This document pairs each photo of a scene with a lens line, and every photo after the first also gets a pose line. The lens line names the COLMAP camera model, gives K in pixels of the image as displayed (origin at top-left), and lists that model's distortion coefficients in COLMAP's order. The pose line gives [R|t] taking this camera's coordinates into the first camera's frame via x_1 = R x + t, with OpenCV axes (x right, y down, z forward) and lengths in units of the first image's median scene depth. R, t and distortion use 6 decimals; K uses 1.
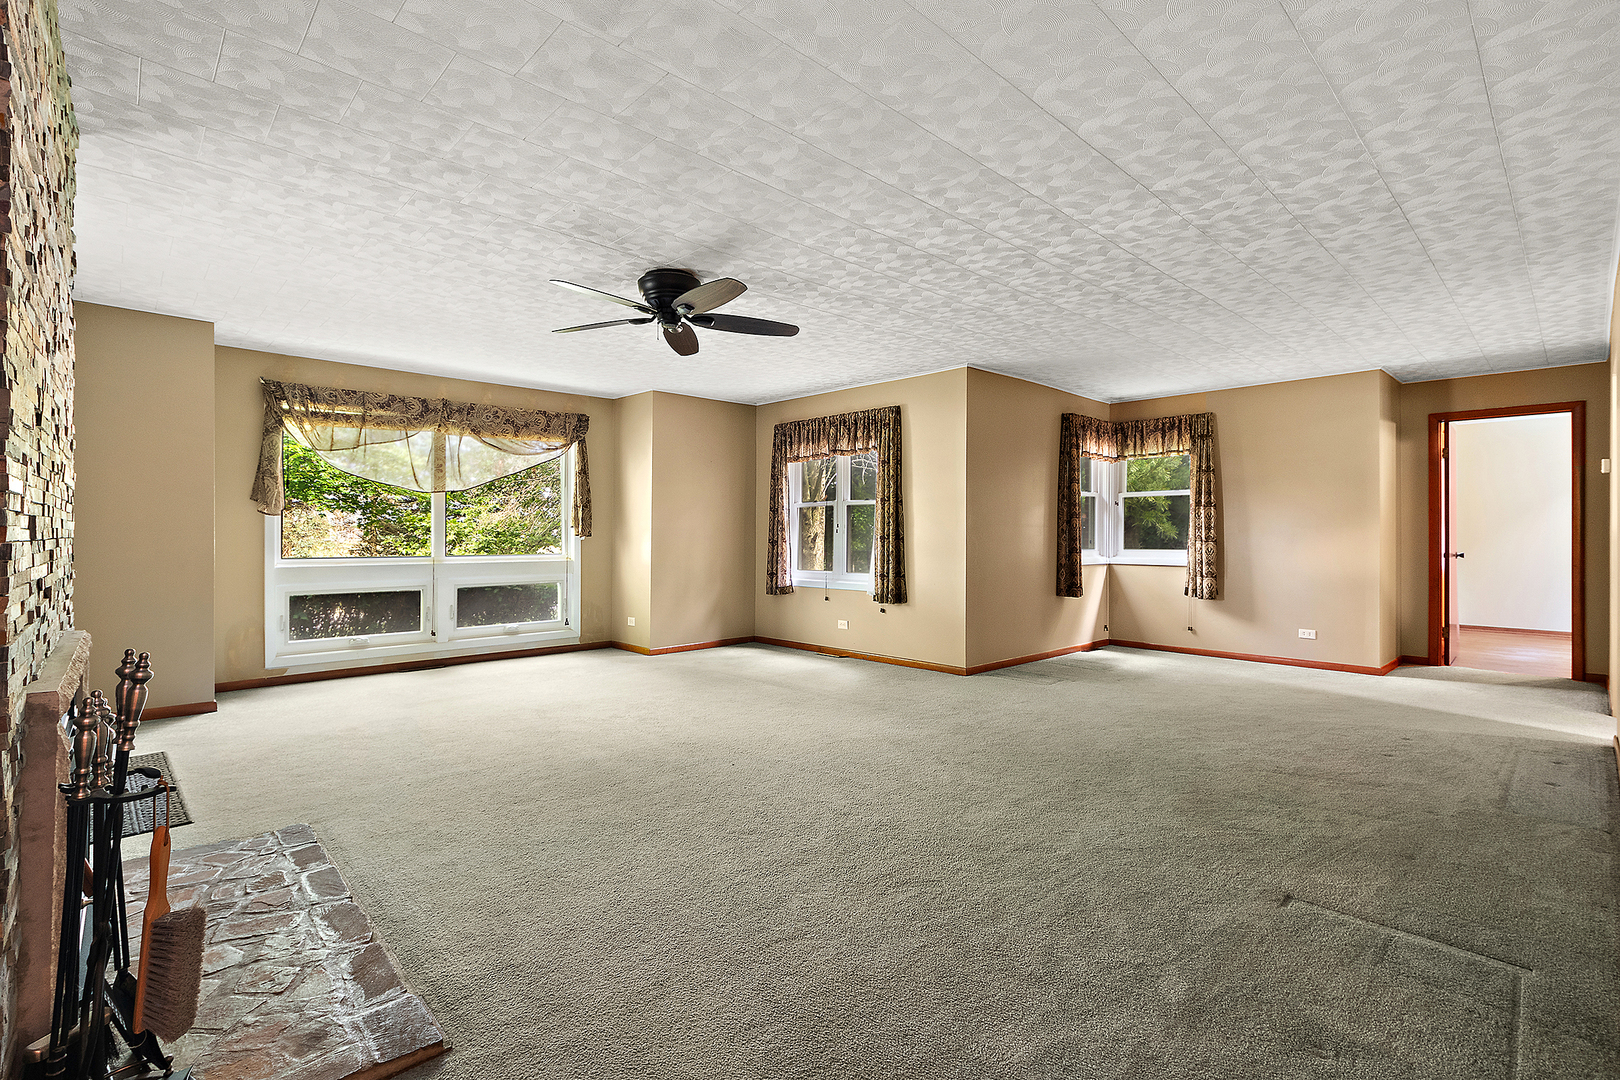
lens RADIAL K [[732.5, 0, 810.0], [0, 732.5, 540.0], [0, 0, 1]] dist [-0.001091, 0.008385]
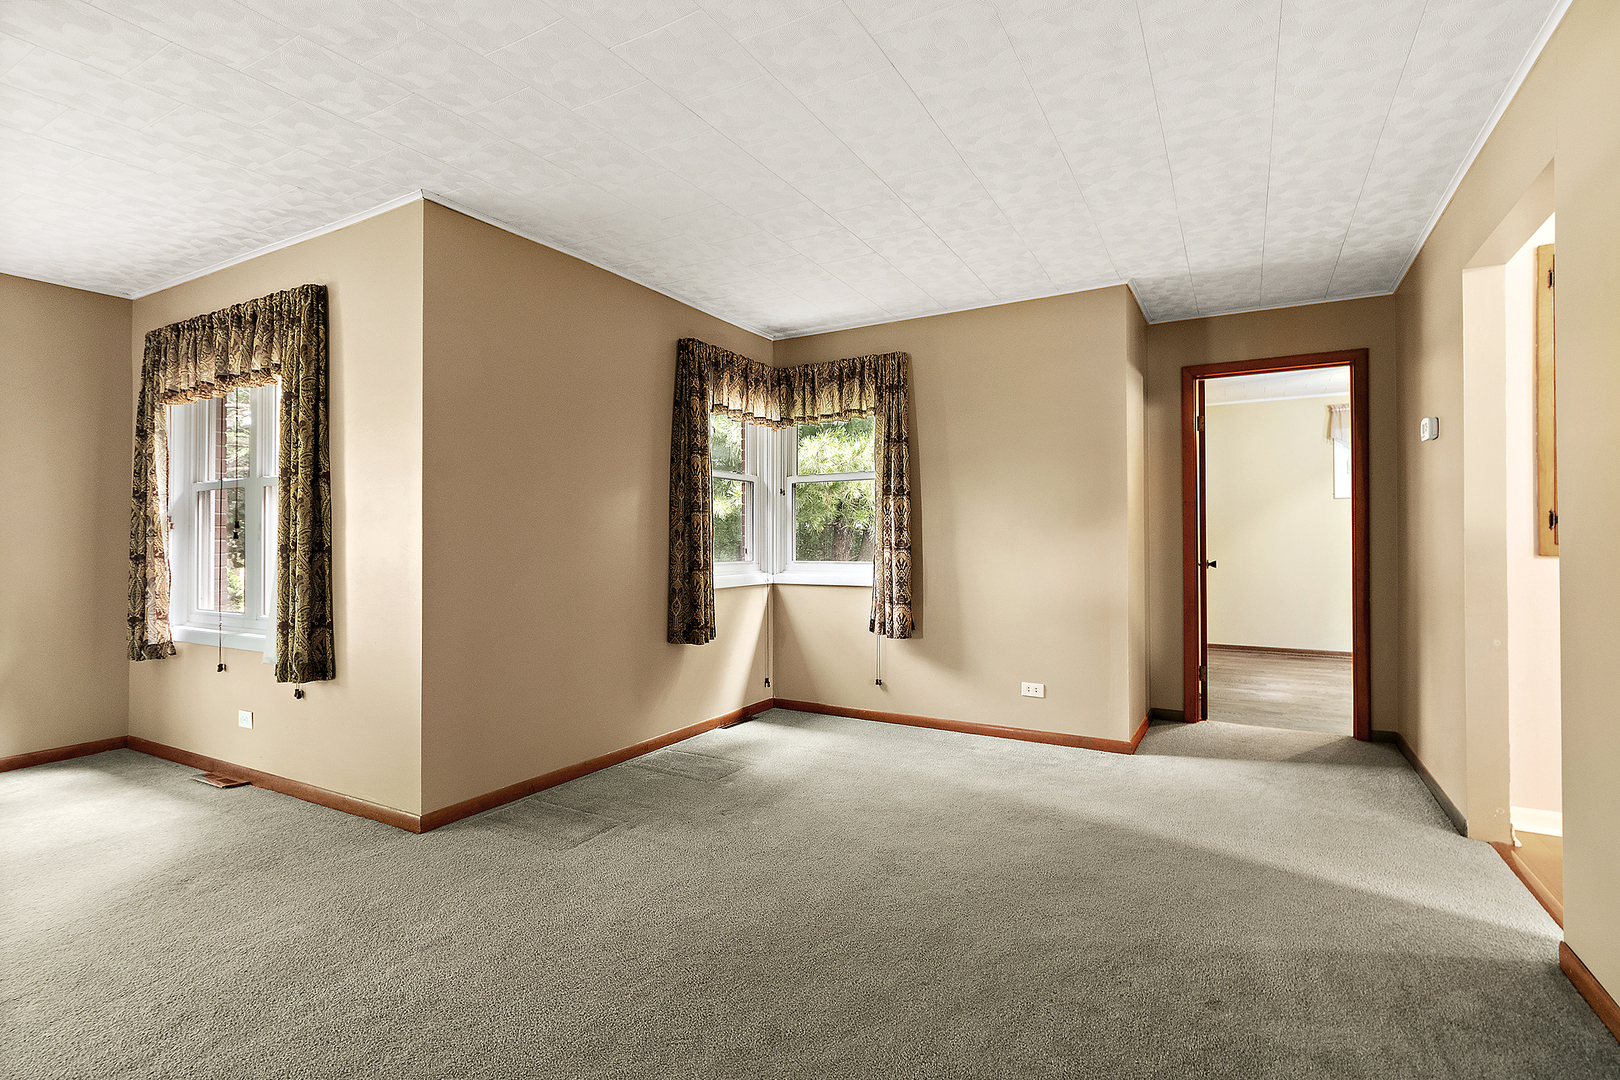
lens RADIAL K [[745.5, 0, 810.0], [0, 745.5, 540.0], [0, 0, 1]] dist [0.050535, -0.000083]
pose [[0.958803, -0.005855, 0.284011, 0.273886], [0.008165, 0.999943, -0.006948, -0.002024], [-0.283954, 0.008981, 0.958796, 0.381315]]
